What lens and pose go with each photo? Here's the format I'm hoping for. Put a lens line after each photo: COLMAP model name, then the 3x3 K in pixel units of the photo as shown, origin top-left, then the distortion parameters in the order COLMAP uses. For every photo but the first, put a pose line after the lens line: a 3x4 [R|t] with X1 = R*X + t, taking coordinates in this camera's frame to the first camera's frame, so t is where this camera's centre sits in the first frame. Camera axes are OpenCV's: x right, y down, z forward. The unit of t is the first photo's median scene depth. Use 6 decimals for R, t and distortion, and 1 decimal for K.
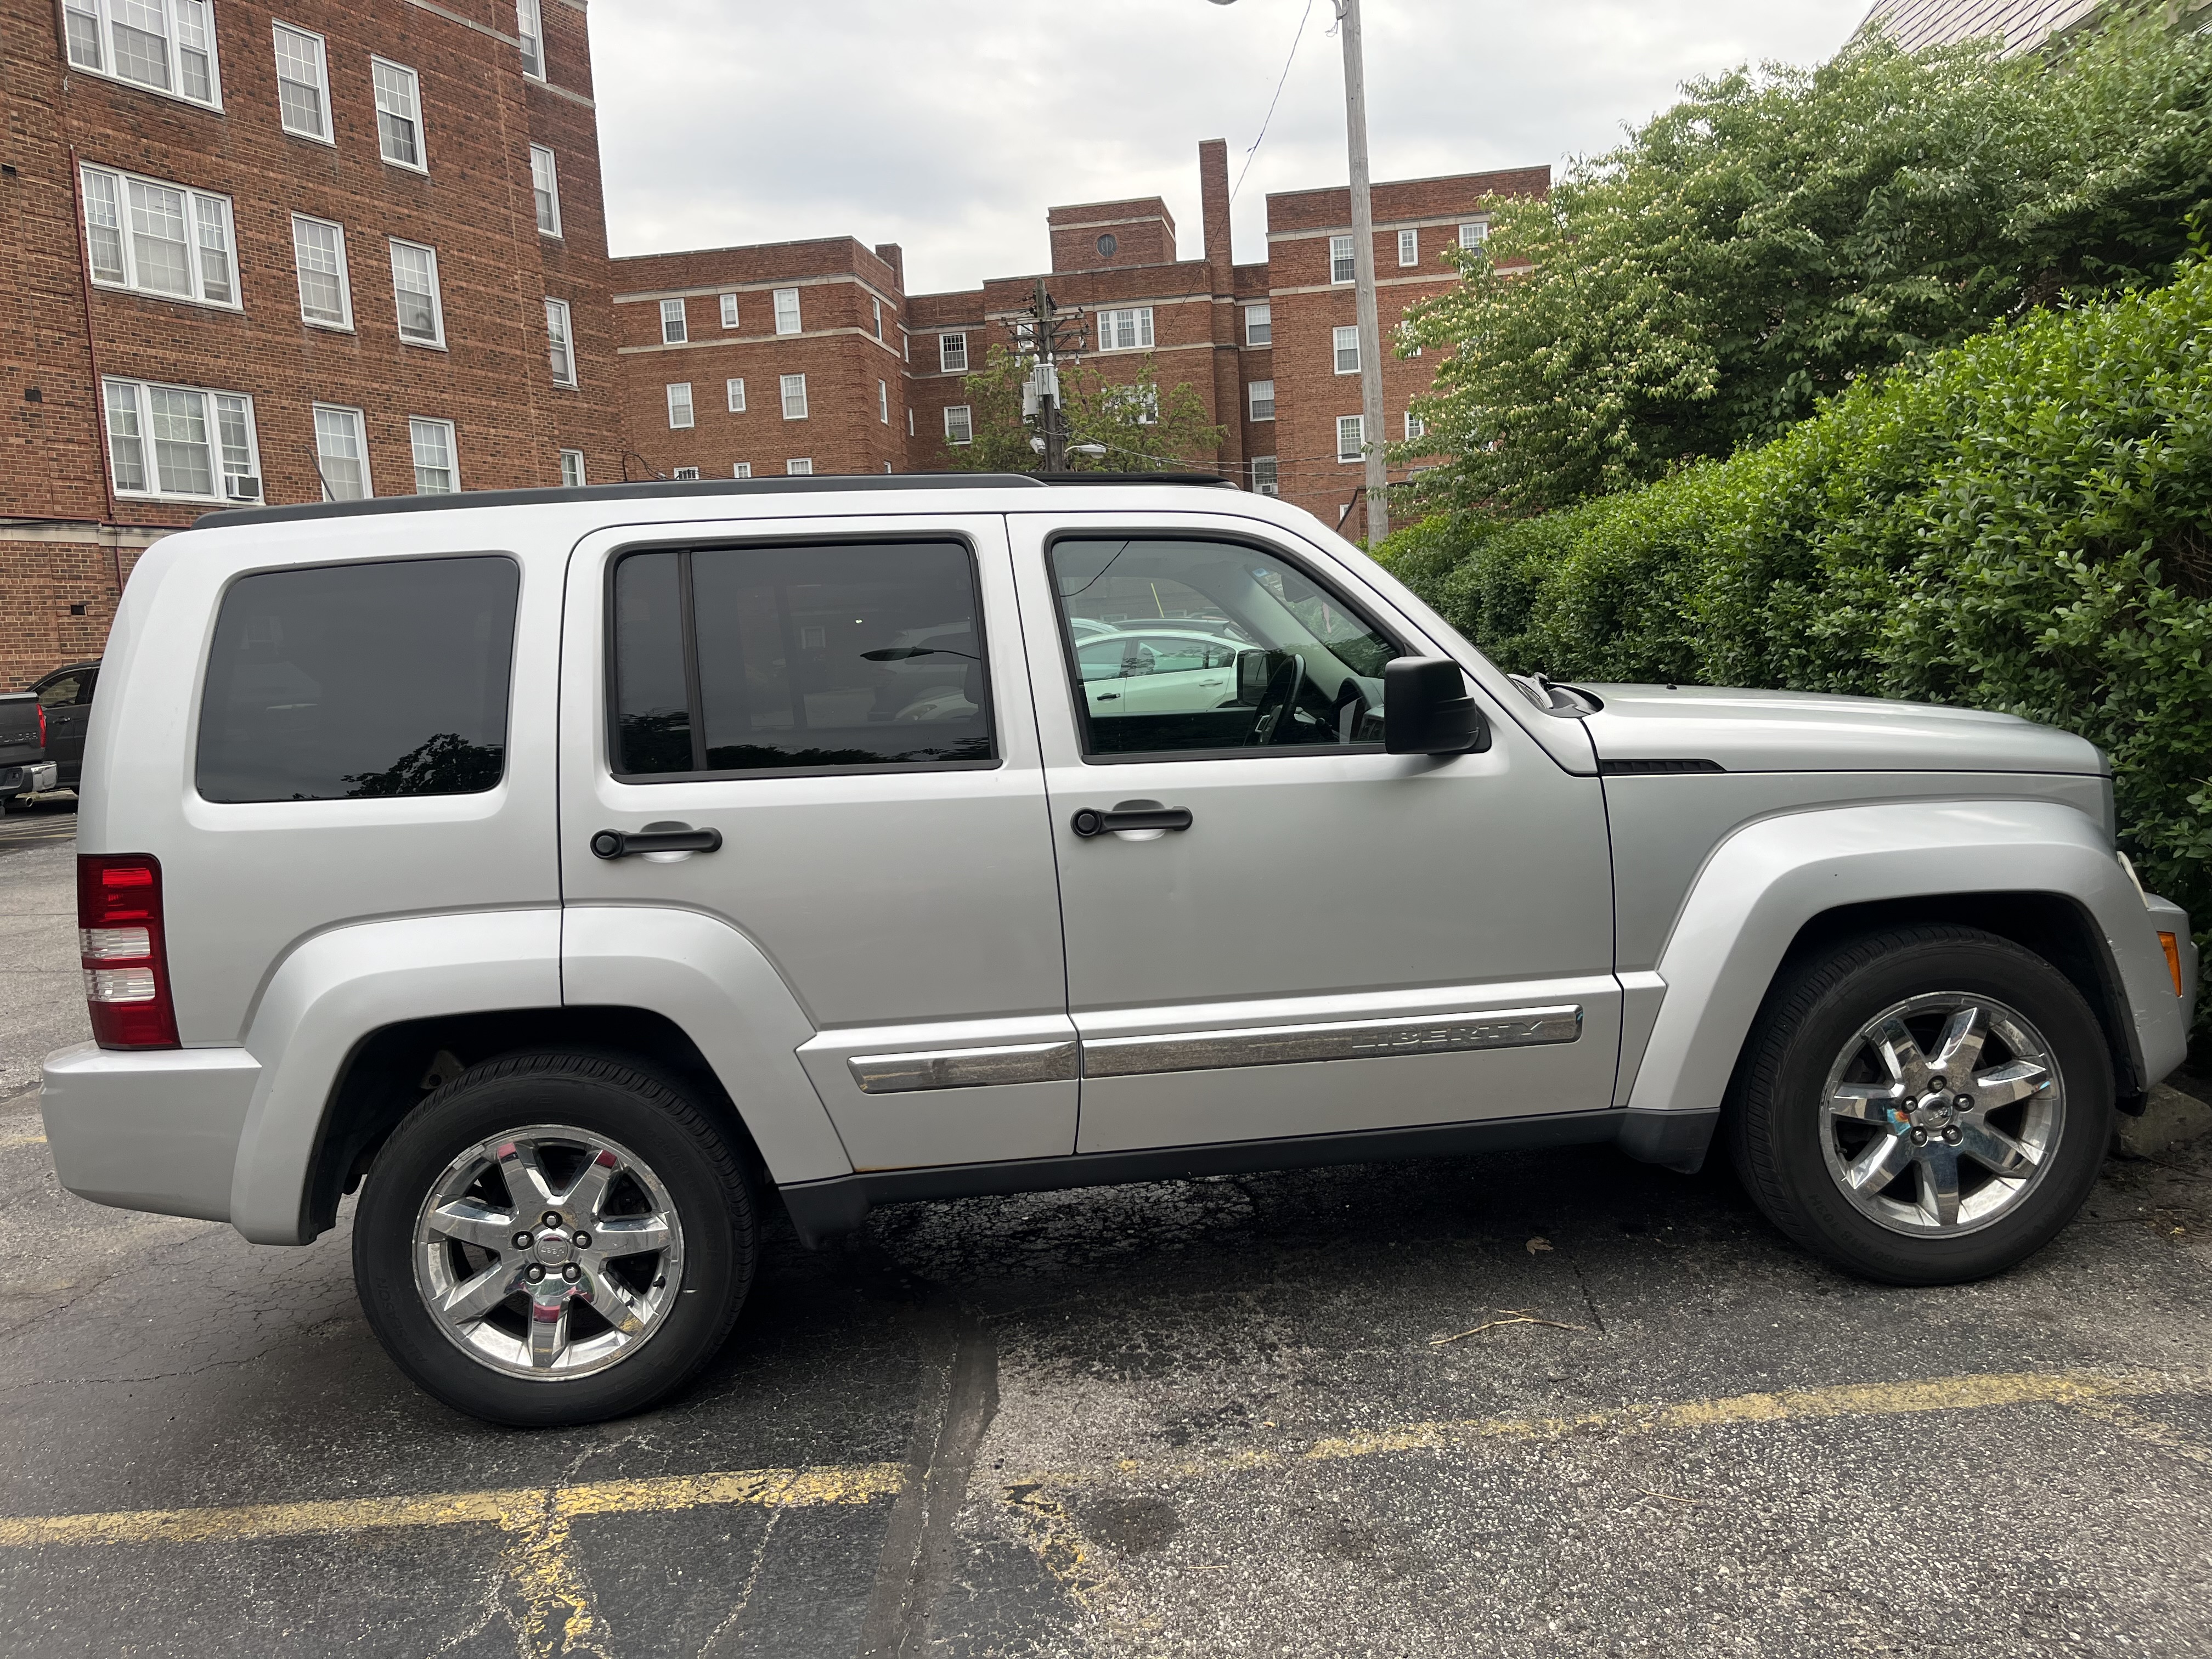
lens RADIAL K [[1637.2, 0, 1090.1], [0, 1637.2, 829.3], [0, 0, 1]] dist [0.053478, -0.081696]
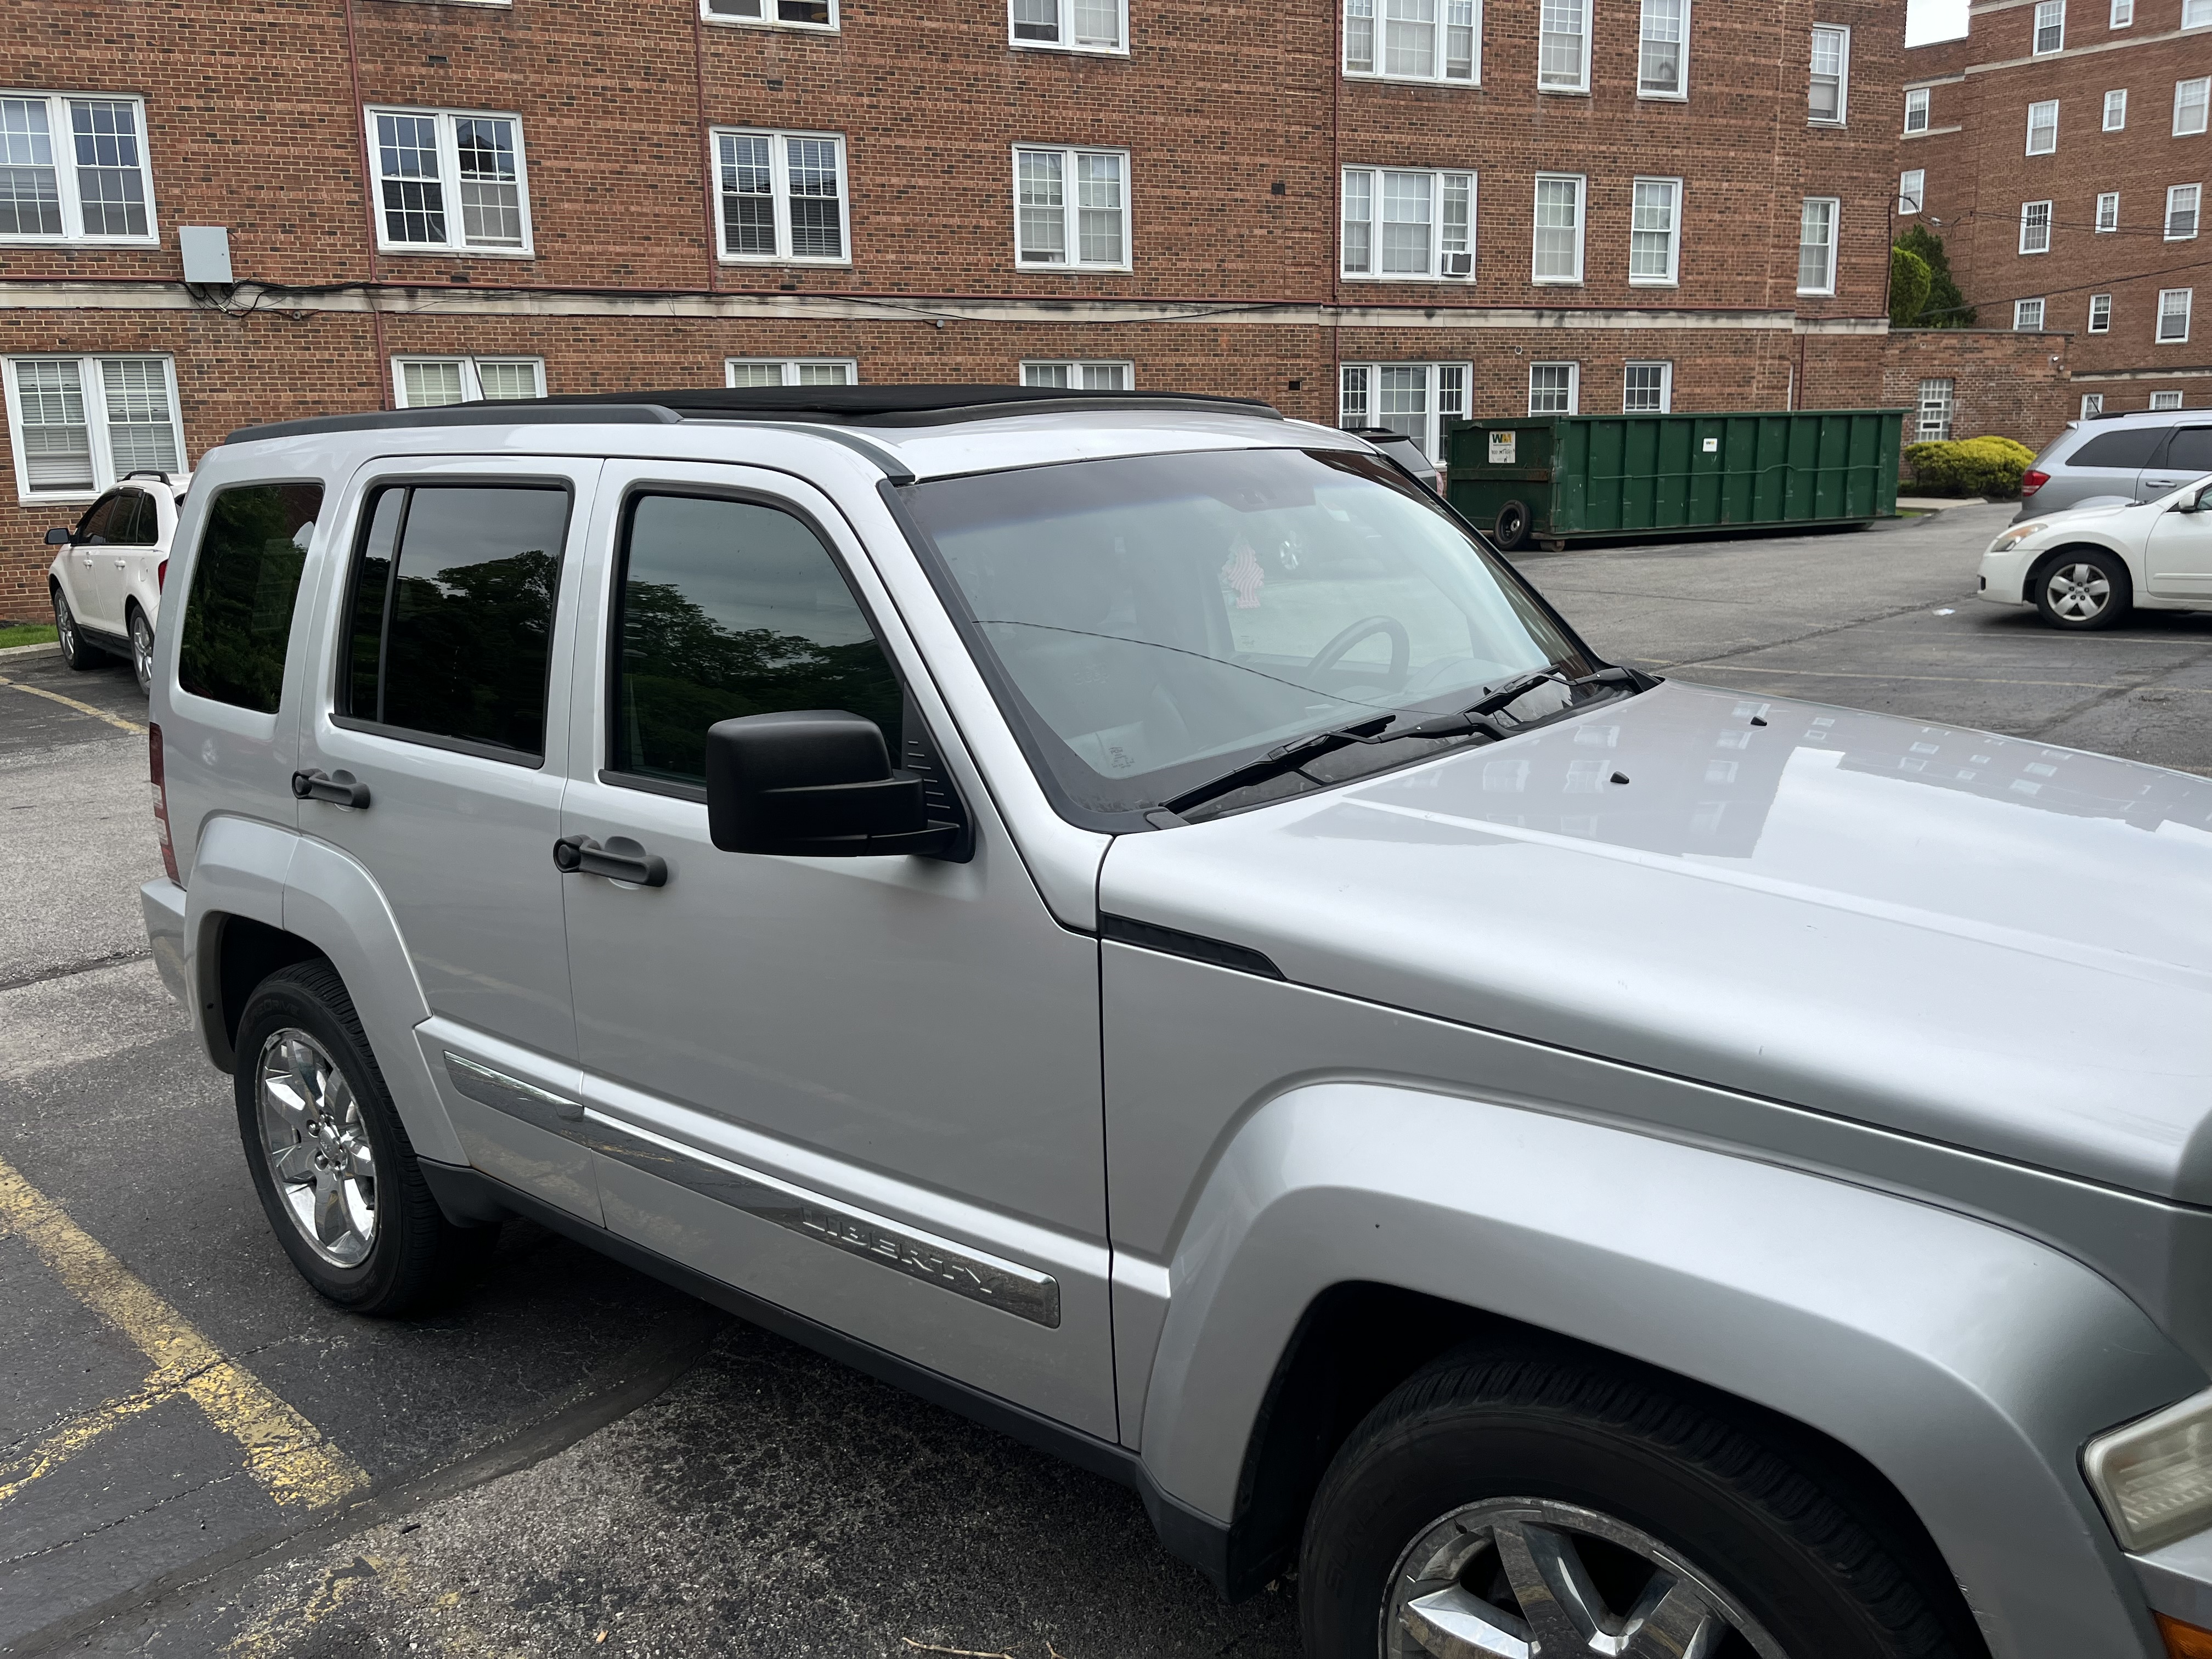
lens RADIAL K [[1637.2, 0, 1116.5], [0, 1637.2, 808.0], [0, 0, 1]] dist [0.053478, -0.081696]
pose [[0.733915, 0.176770, -0.655836, 0.079951], [-0.090021, 0.982338, 0.164035, -0.020335], [0.673250, -0.061348, 0.736866, 0.063859]]
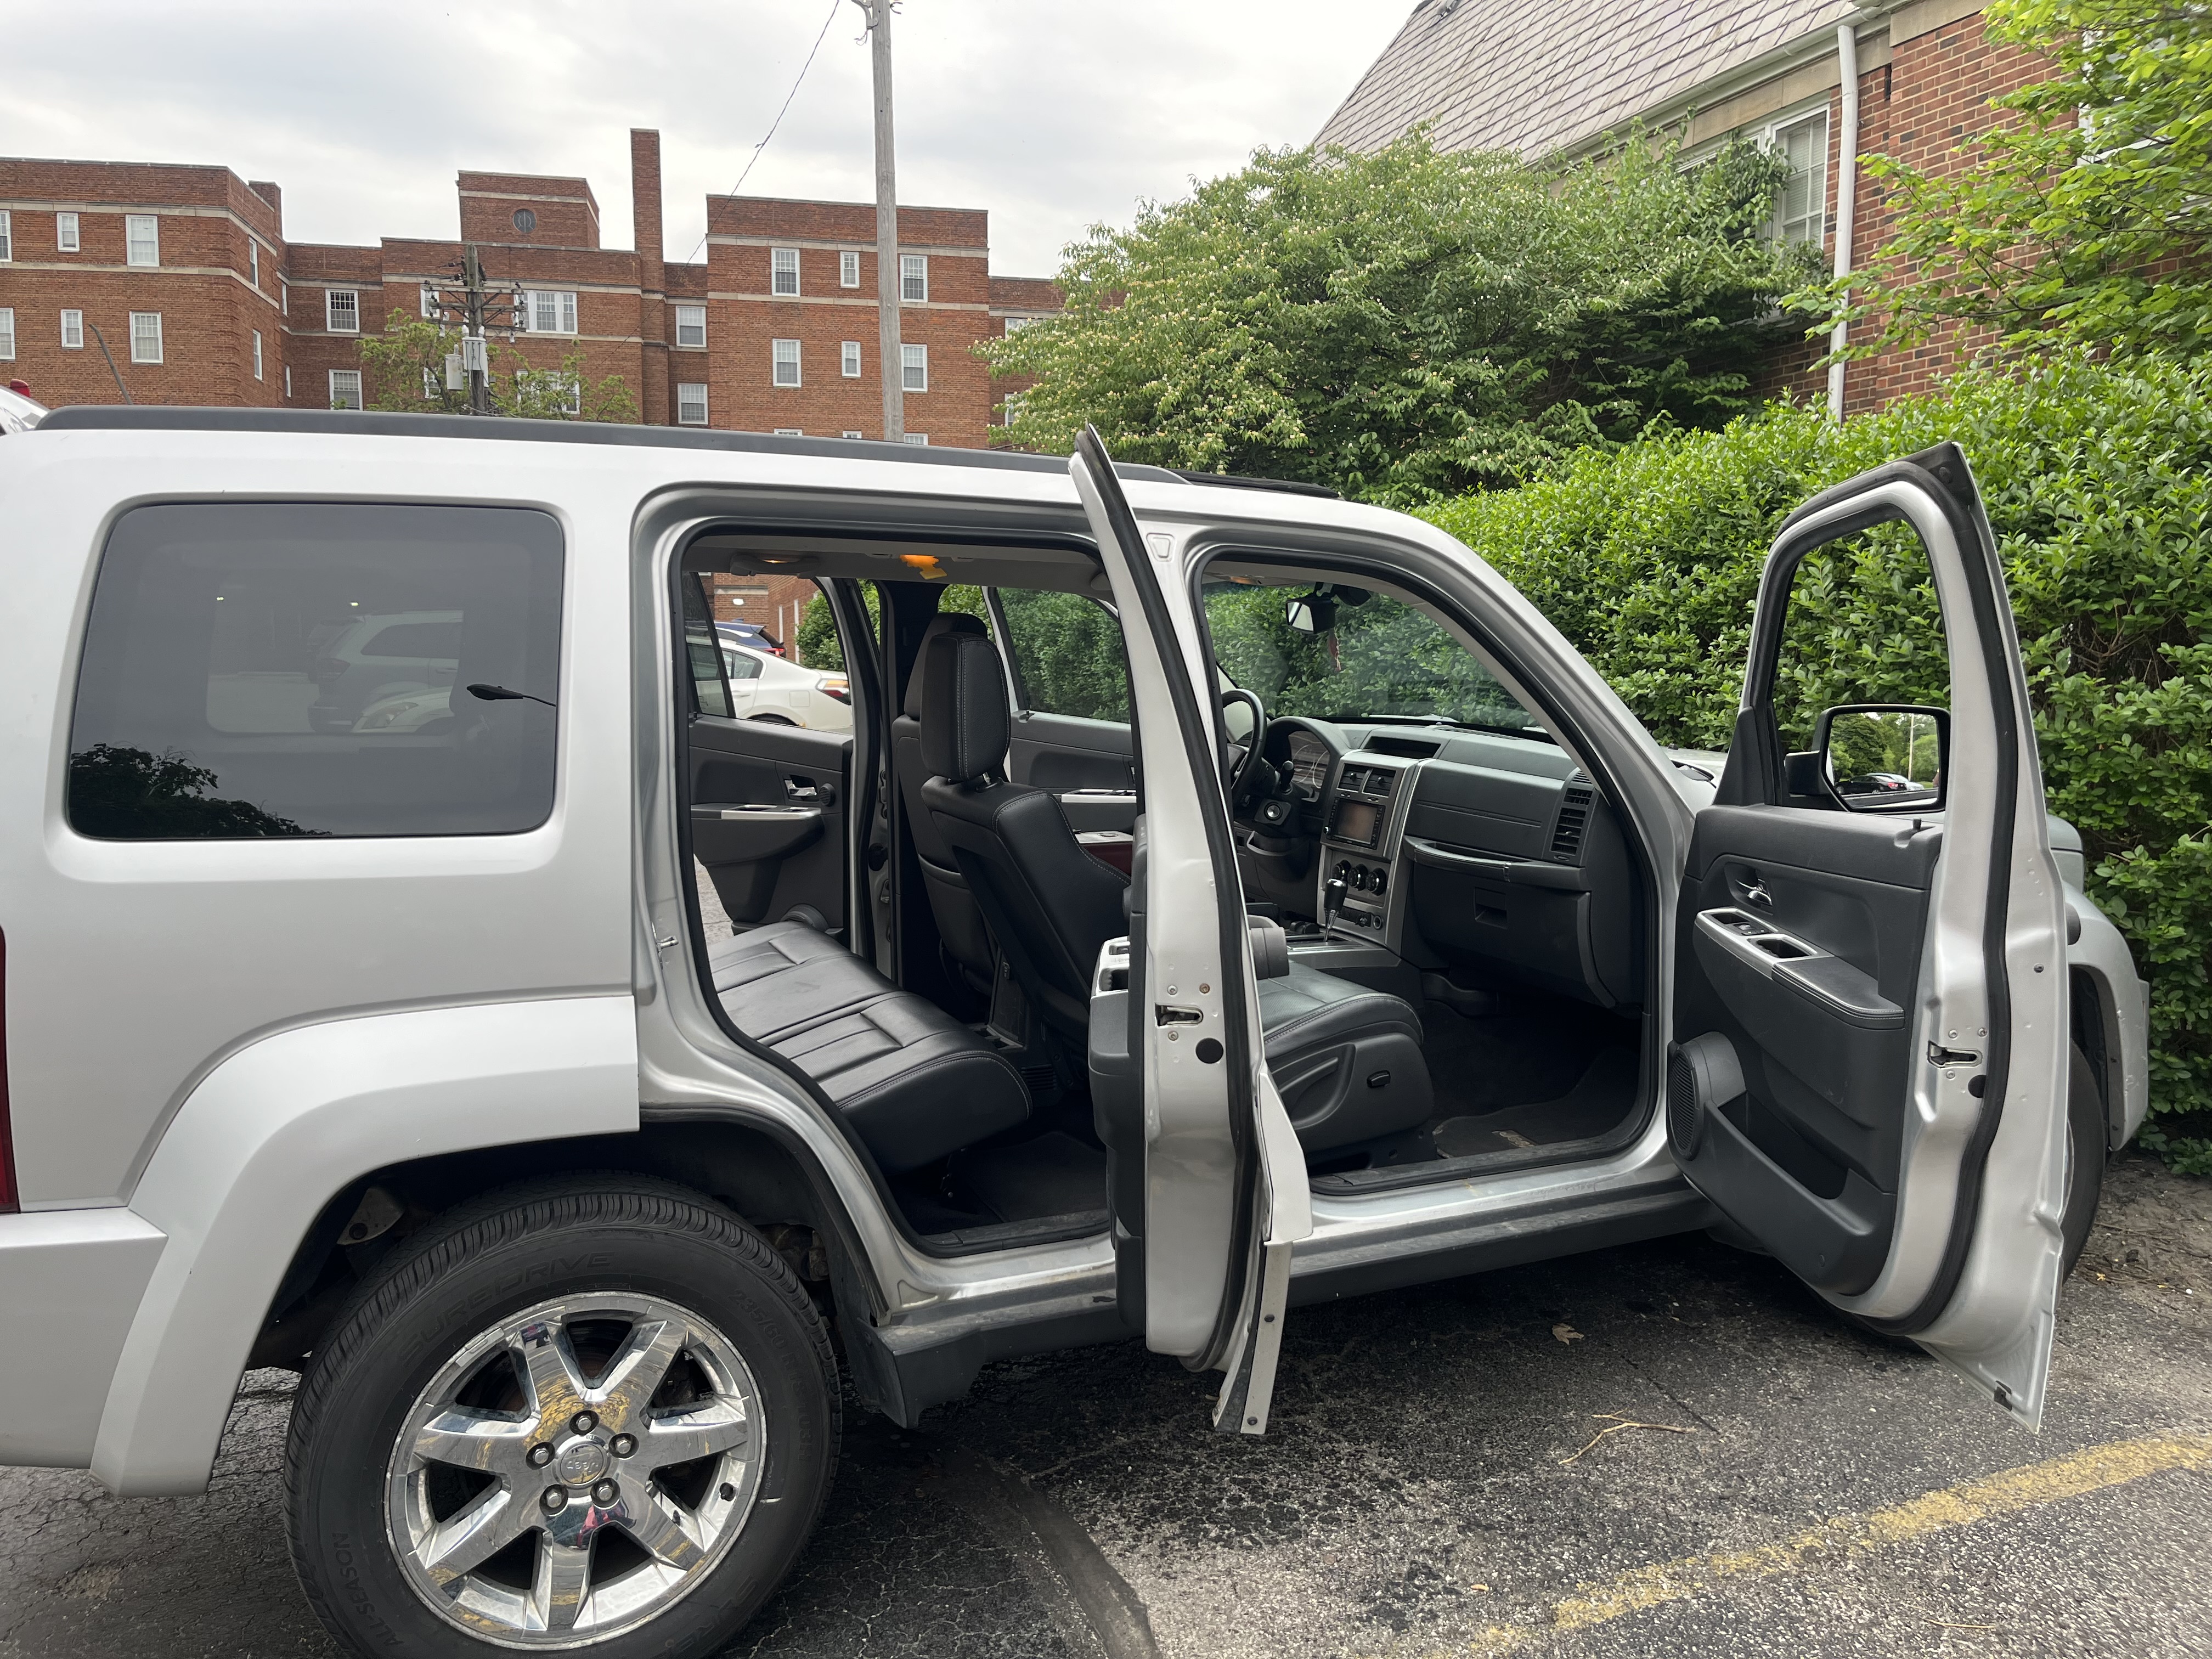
lens RADIAL K [[1637.2, 0, 1065.1], [0, 1637.2, 837.4], [0, 0, 1]] dist [0.053478, -0.081696]
pose [[0.941037, 0.024416, 0.337422, -0.042315], [-0.022847, 0.999702, -0.008623, -0.002084], [-0.337532, 0.000406, 0.941314, 0.027599]]
